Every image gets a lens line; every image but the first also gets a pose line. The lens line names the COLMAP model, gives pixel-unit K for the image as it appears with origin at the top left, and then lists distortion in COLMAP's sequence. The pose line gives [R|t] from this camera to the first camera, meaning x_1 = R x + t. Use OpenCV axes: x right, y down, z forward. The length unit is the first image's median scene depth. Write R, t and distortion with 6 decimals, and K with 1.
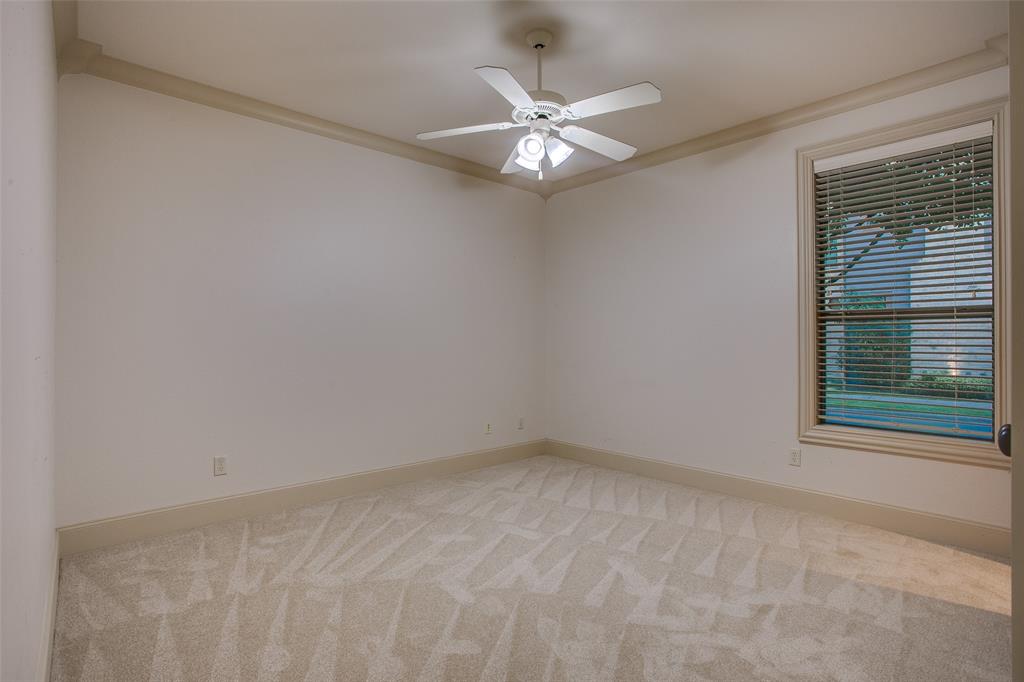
lens RADIAL K [[525.9, 0, 516.2], [0, 525.9, 339.2], [0, 0, 1]] dist [-0.075313, 0.029657]
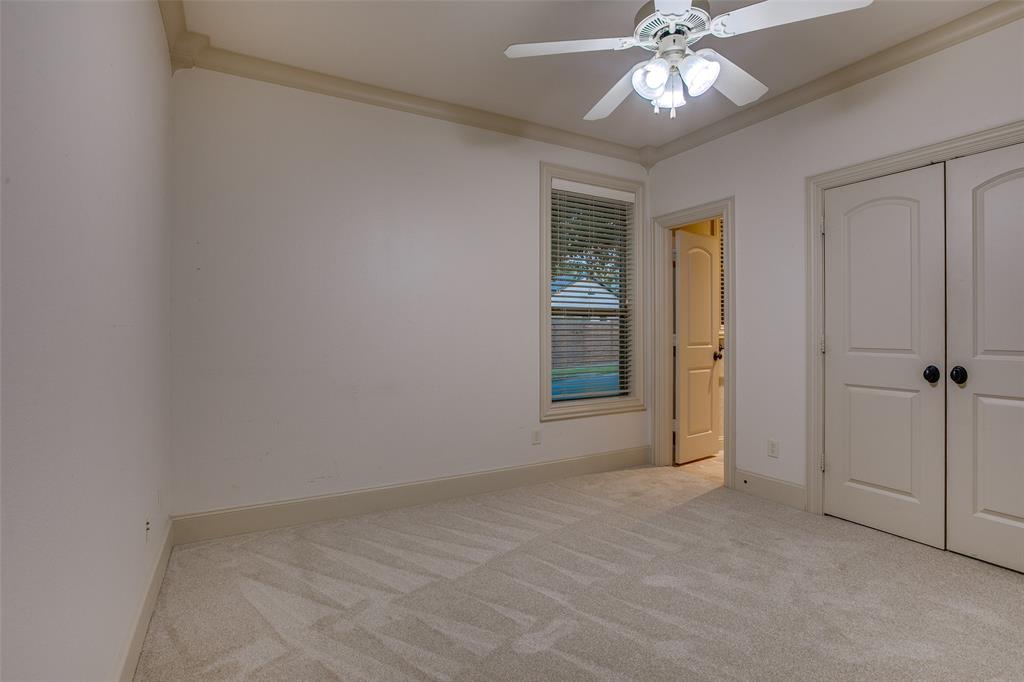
lens RADIAL K [[485.6, 0, 512.0], [0, 485.6, 341.0], [0, 0, 1]] dist [-0.045492, 0.000364]
pose [[0.226170, -0.009965, 0.974037, -0.537096], [0.011441, 0.999906, 0.007573, 0.013423], [-0.974021, 0.009431, 0.226262, 0.882787]]
